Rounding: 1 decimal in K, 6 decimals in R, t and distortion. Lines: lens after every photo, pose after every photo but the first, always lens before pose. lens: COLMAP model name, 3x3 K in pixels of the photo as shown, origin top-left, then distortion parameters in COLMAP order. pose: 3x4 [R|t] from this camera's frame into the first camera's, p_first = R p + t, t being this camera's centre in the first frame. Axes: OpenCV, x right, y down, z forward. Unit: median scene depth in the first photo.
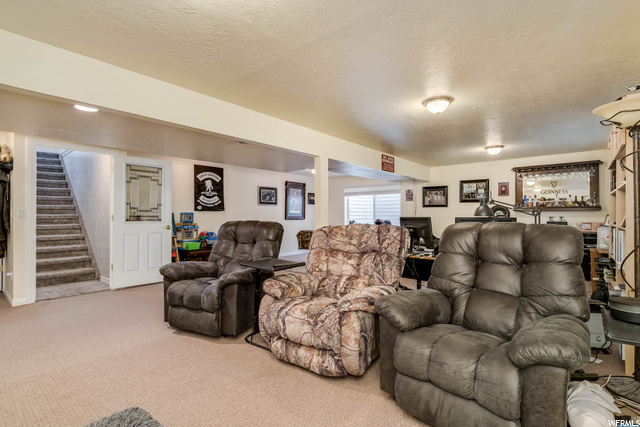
lens RADIAL K [[308.5, 0, 322.3], [0, 308.5, 215.5], [0, 0, 1]] dist [0.004240, 0.000102]
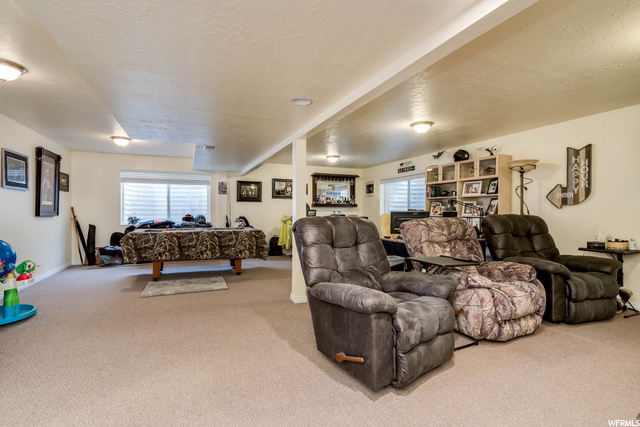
lens RADIAL K [[308.5, 0, 320.6], [0, 308.5, 209.6], [0, 0, 1]] dist [0.004240, 0.000102]
pose [[0.450224, 0.003377, 0.892909, -0.461828], [-0.002194, 0.999994, -0.002676, 0.000829], [-0.892913, -0.000754, 0.450229, 0.355973]]
